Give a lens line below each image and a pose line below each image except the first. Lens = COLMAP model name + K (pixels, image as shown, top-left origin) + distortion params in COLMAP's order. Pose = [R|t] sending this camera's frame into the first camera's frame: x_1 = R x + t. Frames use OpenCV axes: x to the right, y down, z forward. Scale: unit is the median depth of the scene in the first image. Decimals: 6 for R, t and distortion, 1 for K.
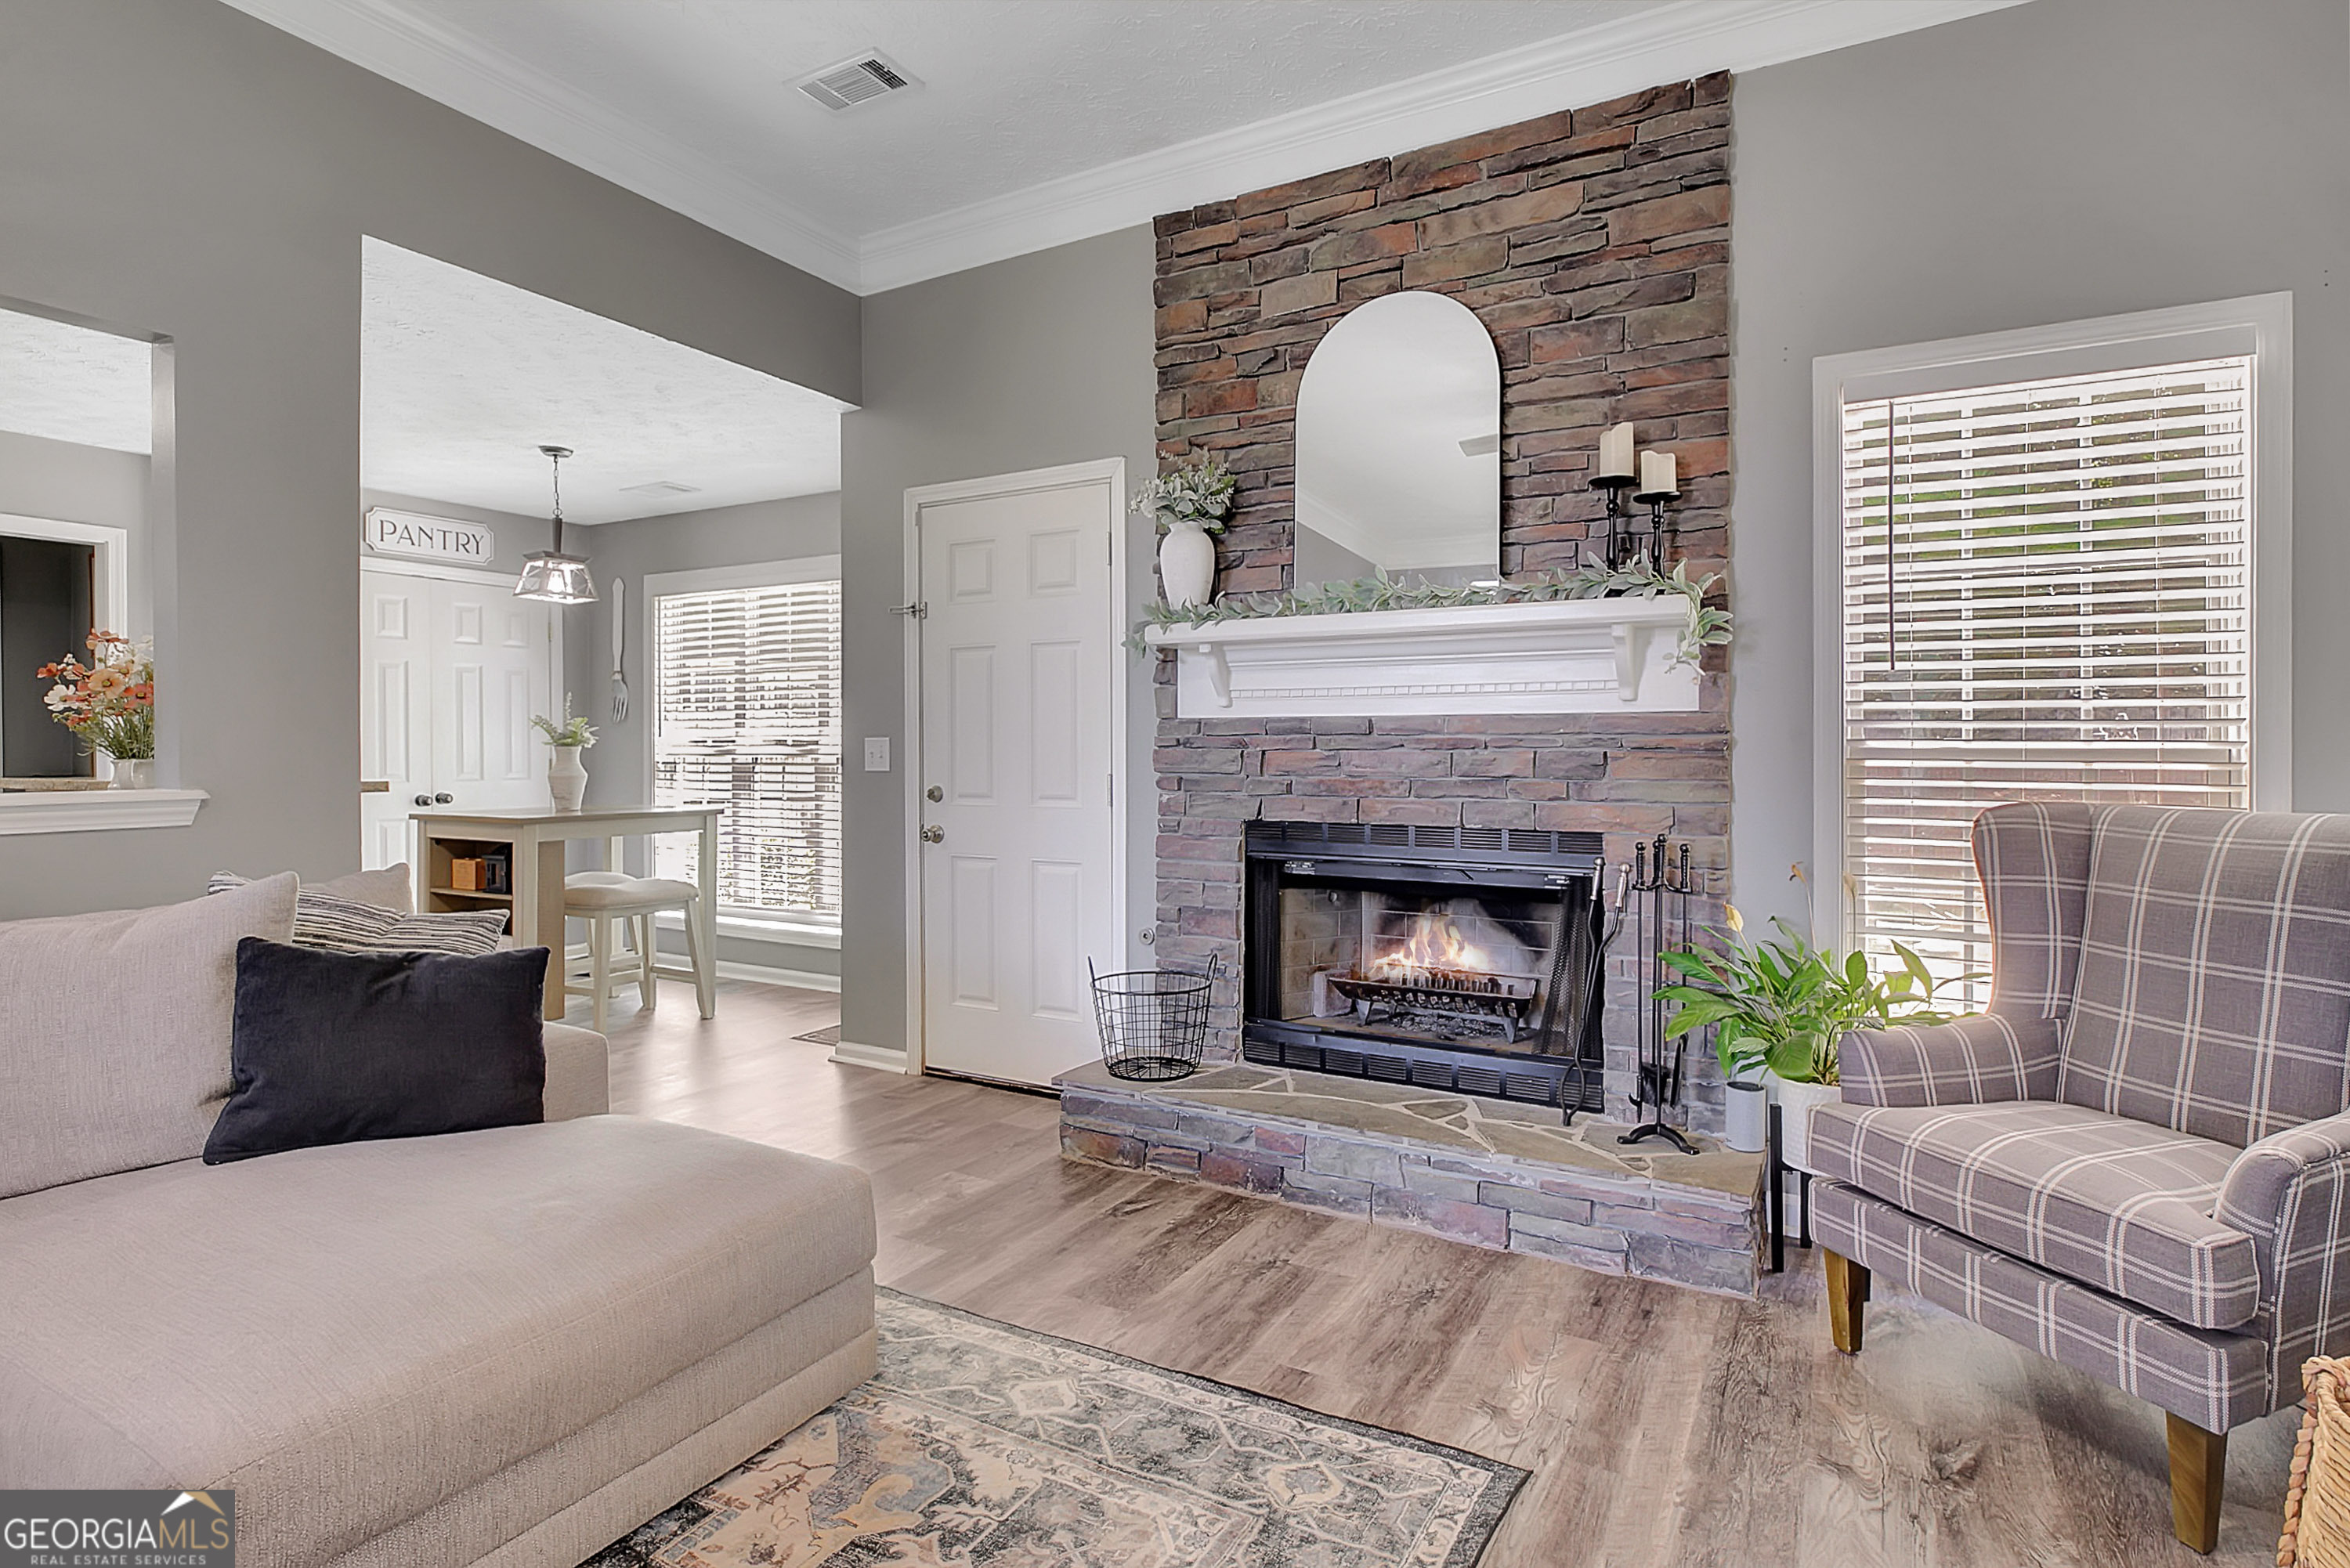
lens RADIAL K [[1187.8, 0, 1241.7], [0, 1187.8, 766.9], [0, 0, 1]] dist [-0.006027, -0.000972]
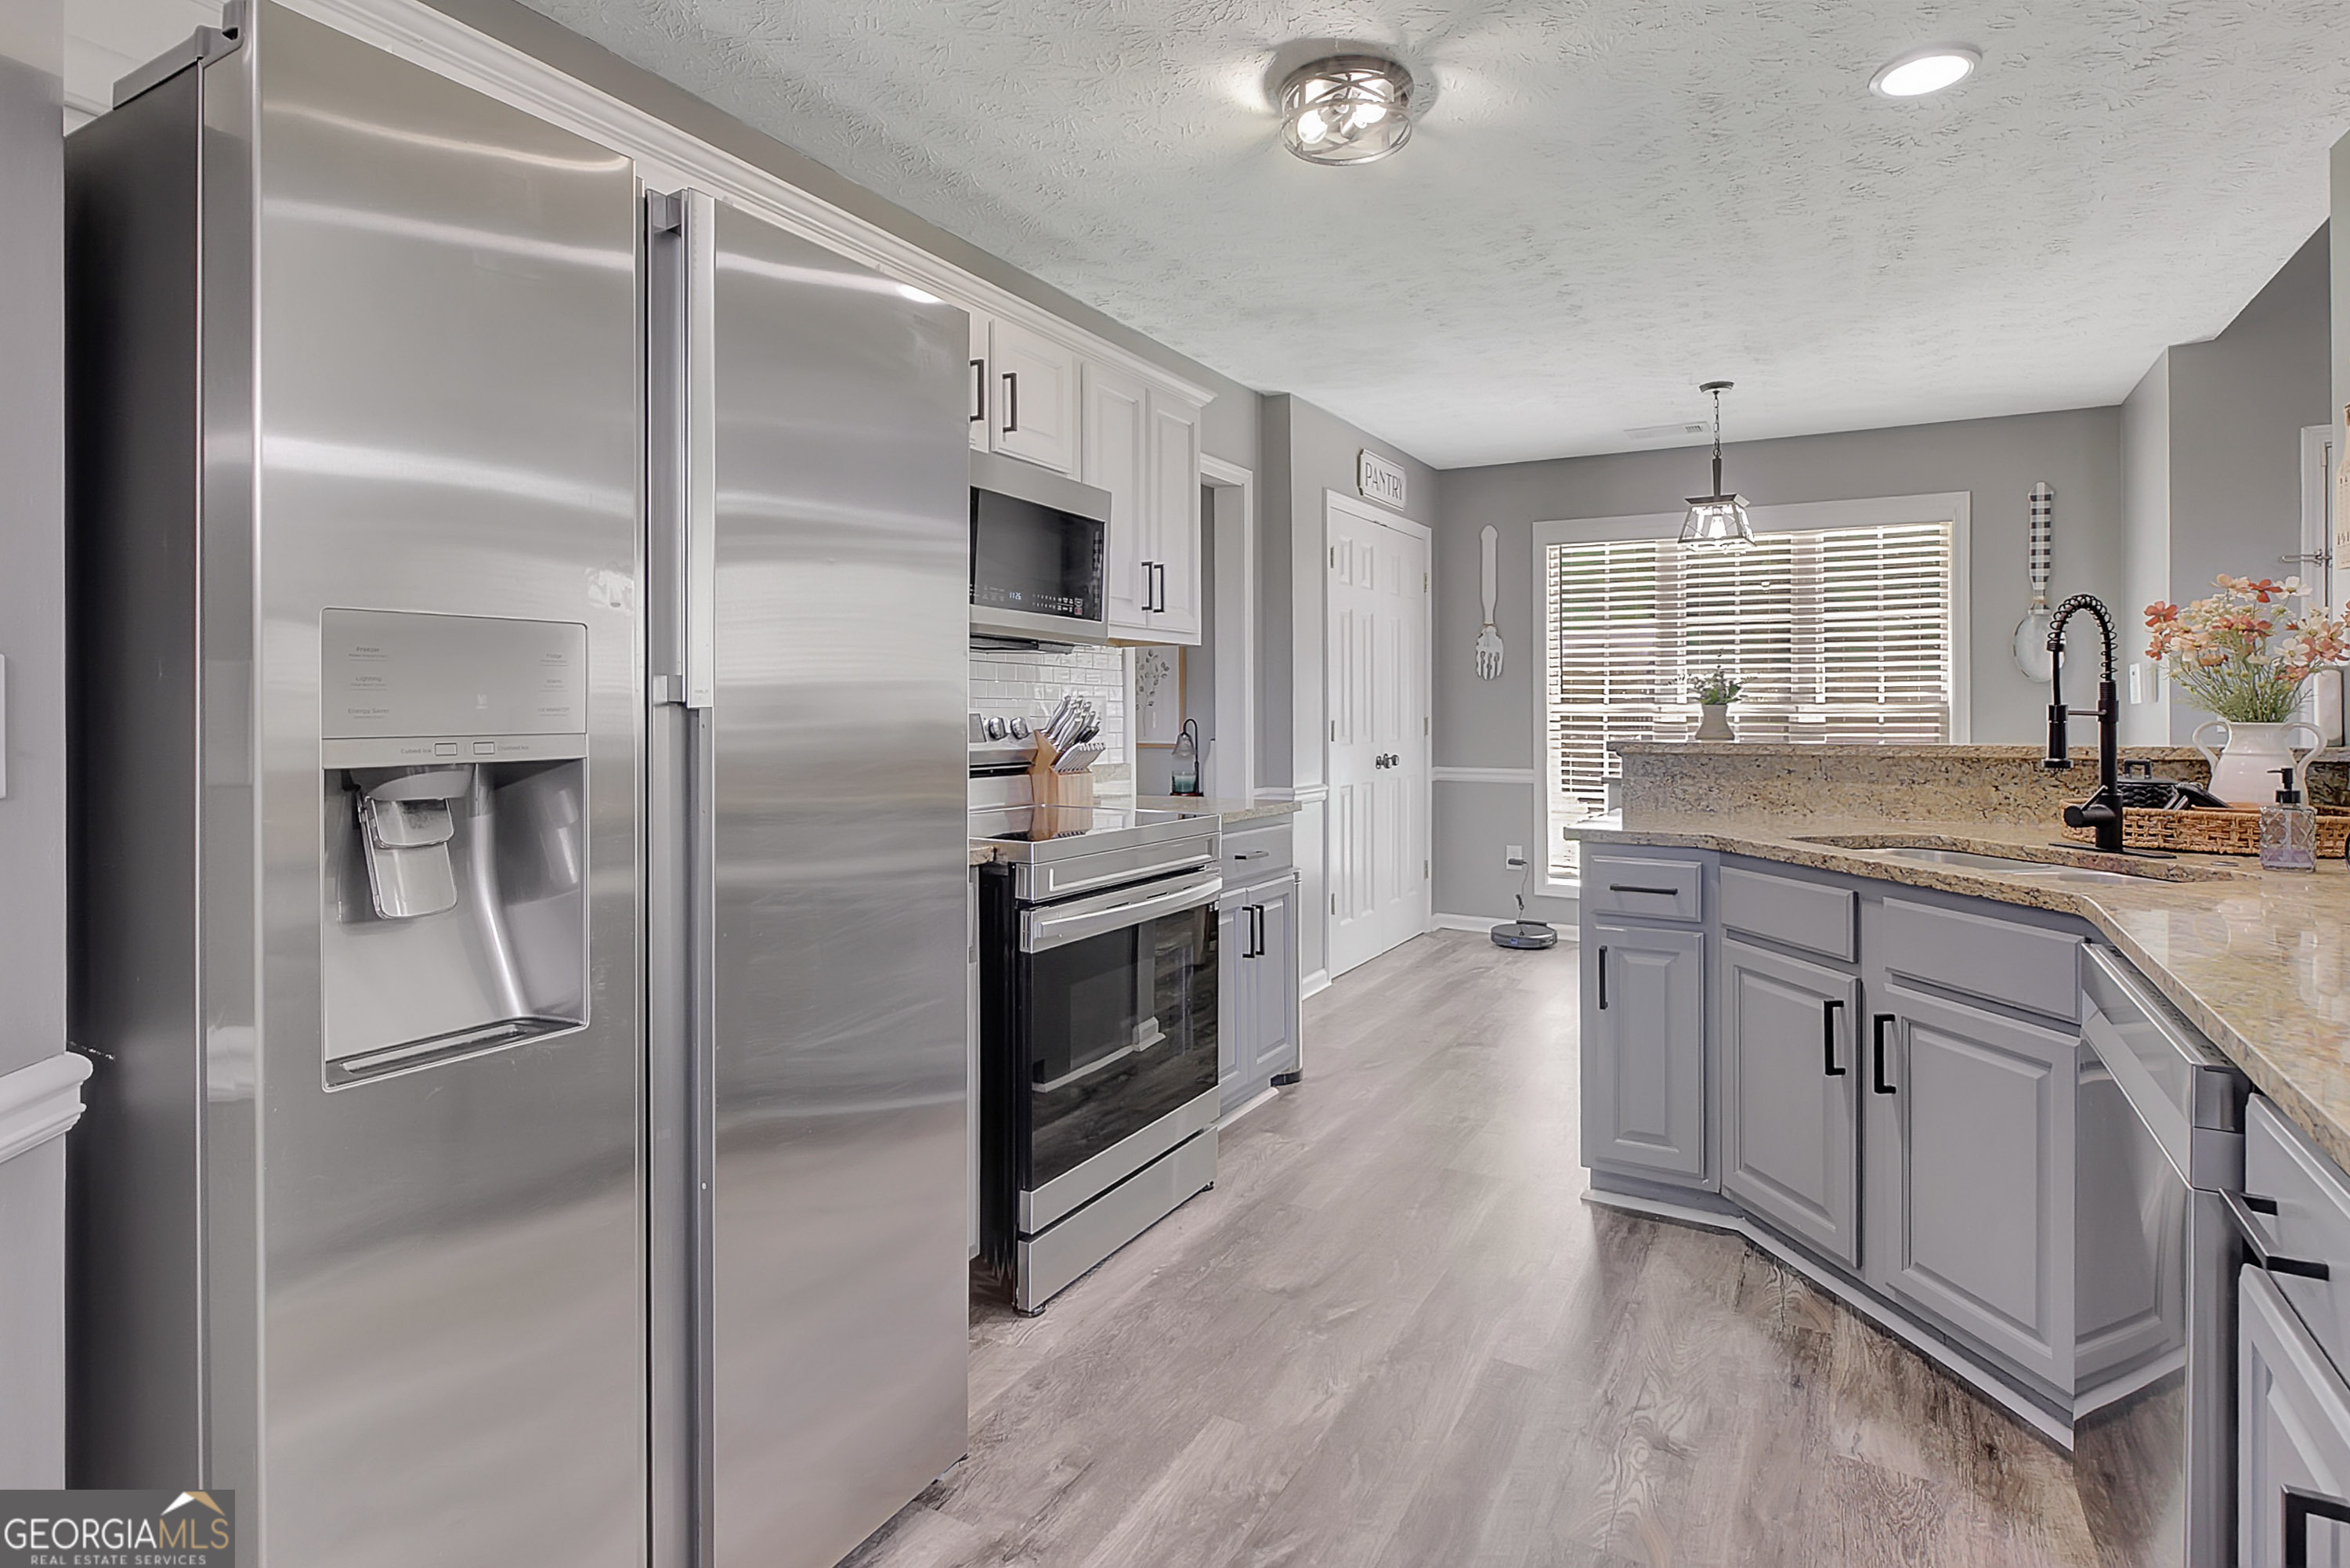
lens RADIAL K [[1187.8, 0, 1234.2], [0, 1187.8, 709.5], [0, 0, 1]] dist [-0.006027, -0.000972]
pose [[0.999967, -0.003651, -0.007219, -1.464201], [0.003604, 0.999972, -0.006505, -0.014385], [0.007242, 0.006479, 0.999953, 0.098056]]
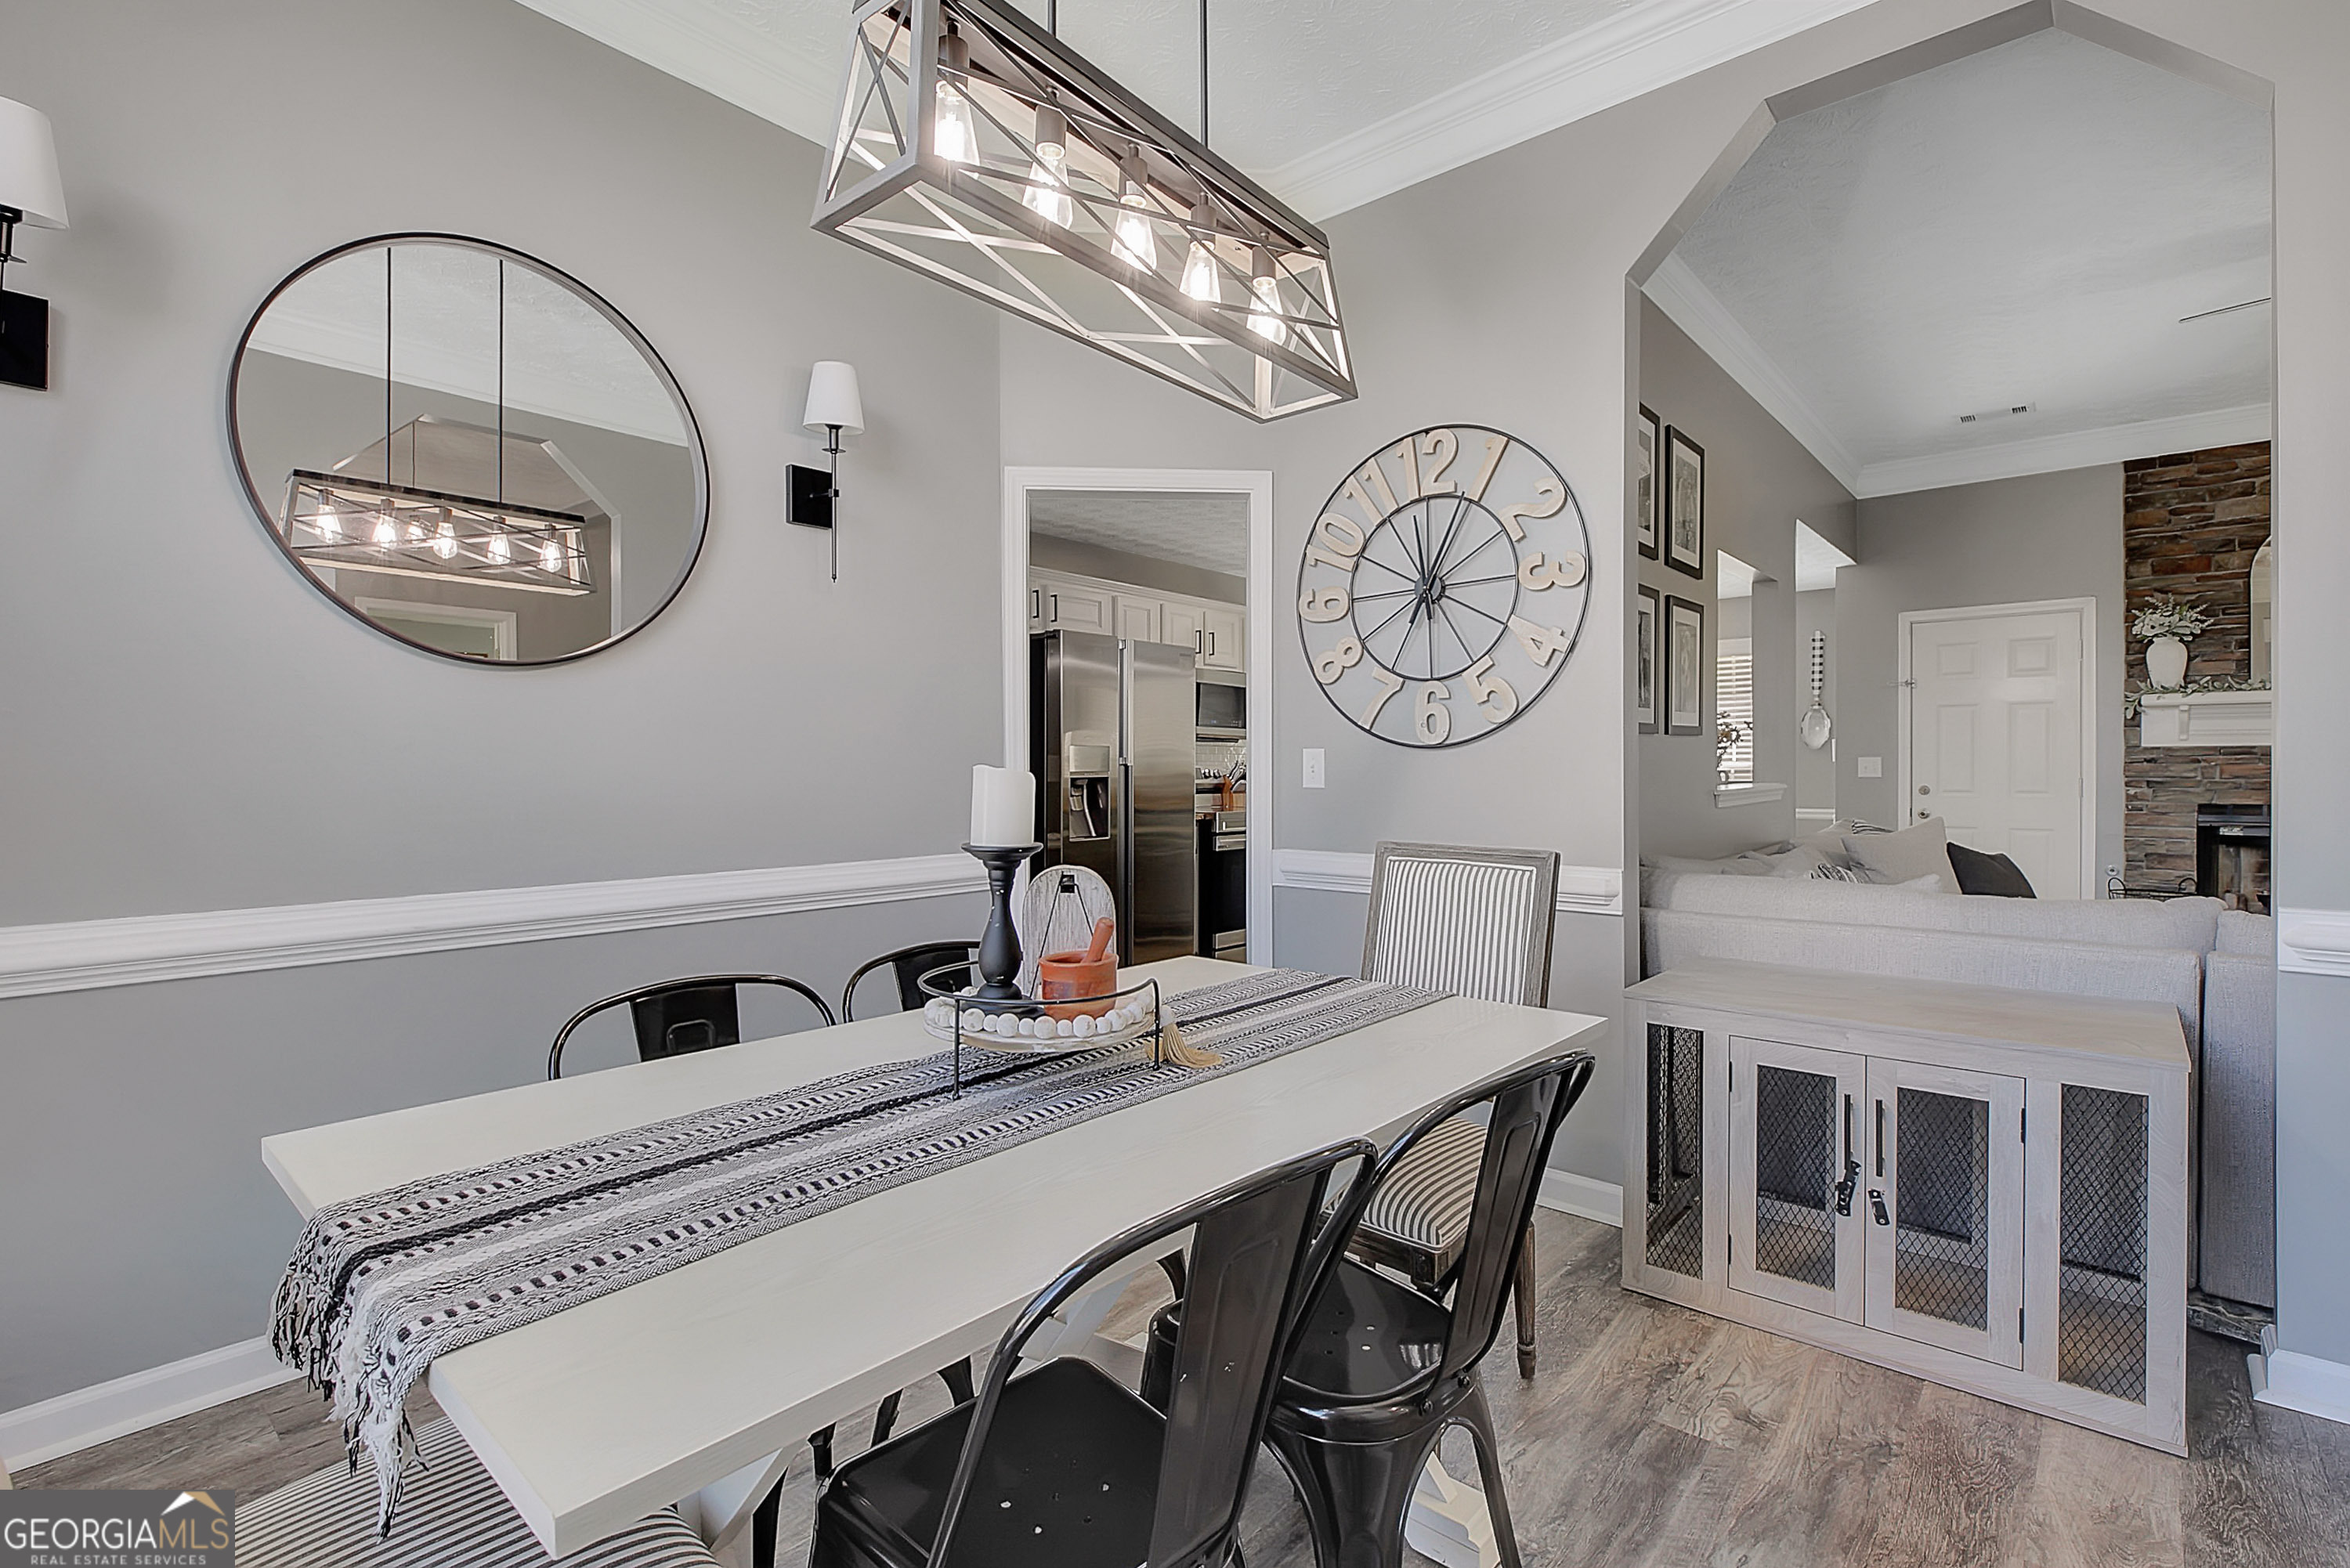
lens RADIAL K [[1083.0, 0, 1198.9], [0, 1083.0, 778.0], [0, 0, 1]] dist [-0.012274, 0.000060]
pose [[0.970772, -0.002868, -0.239985, -1.174641], [0.003501, 0.999991, 0.002211, -0.002713], [0.239977, -0.002986, 0.970774, -0.998256]]
